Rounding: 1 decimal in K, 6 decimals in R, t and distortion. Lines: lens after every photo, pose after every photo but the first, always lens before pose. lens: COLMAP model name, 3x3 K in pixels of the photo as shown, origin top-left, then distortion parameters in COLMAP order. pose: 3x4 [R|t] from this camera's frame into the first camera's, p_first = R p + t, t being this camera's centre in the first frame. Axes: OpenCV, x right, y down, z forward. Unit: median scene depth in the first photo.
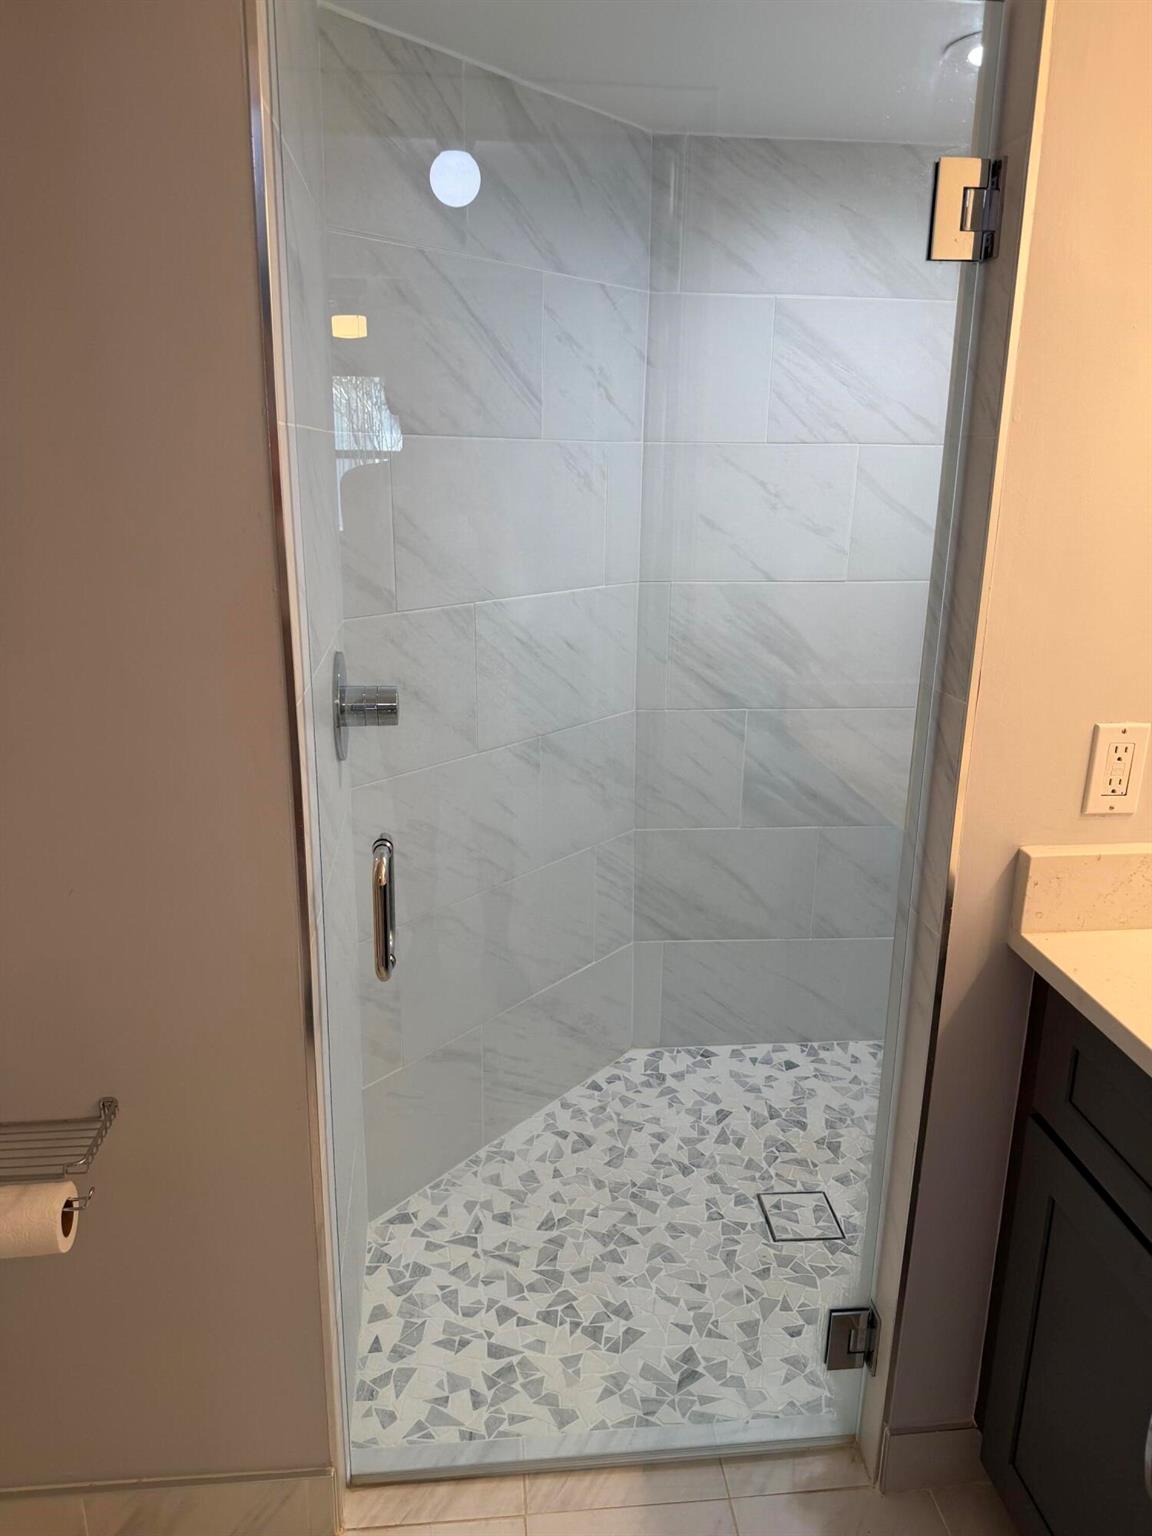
lens RADIAL K [[1083.6, 0, 577.8], [0, 1083.6, 767.9], [0, 0, 1]] dist [0.044036, -0.061354]
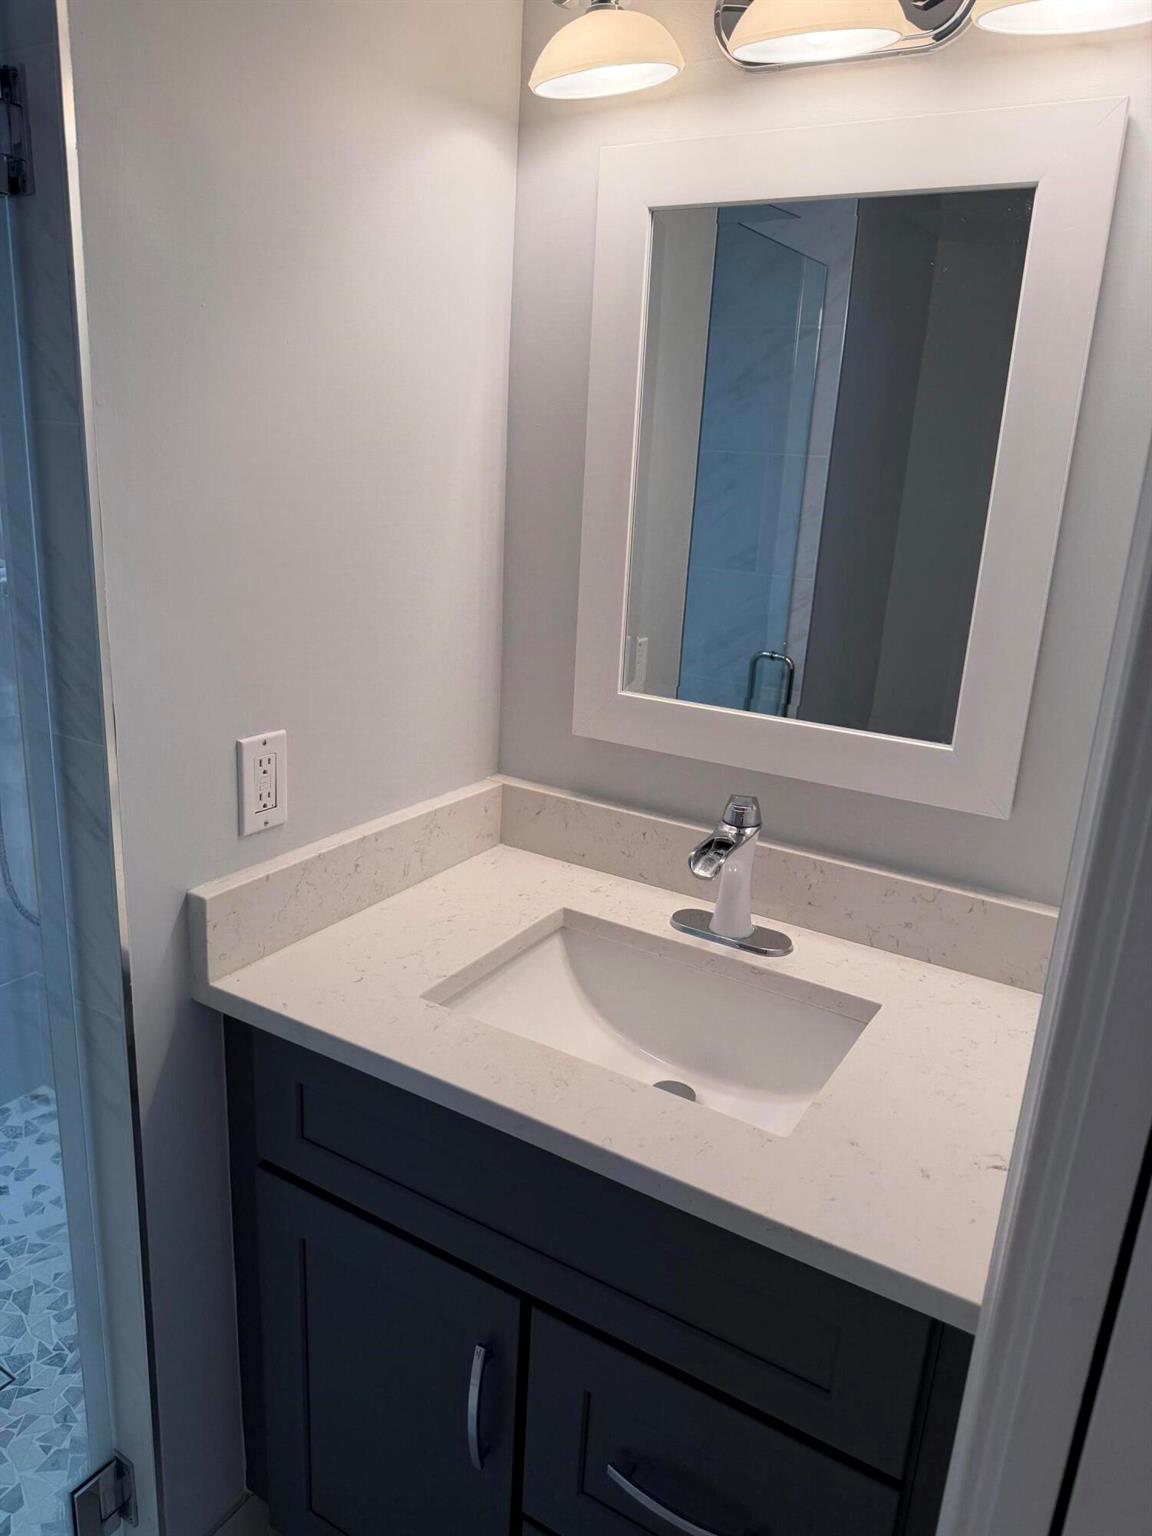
lens RADIAL K [[1083.6, 0, 573.0], [0, 1083.6, 770.6], [0, 0, 1]] dist [0.044036, -0.061354]
pose [[0.609881, -0.208555, 0.764559, -0.030884], [0.185014, 0.975562, 0.118529, -0.036956], [-0.770594, 0.069166, 0.633562, 0.103488]]
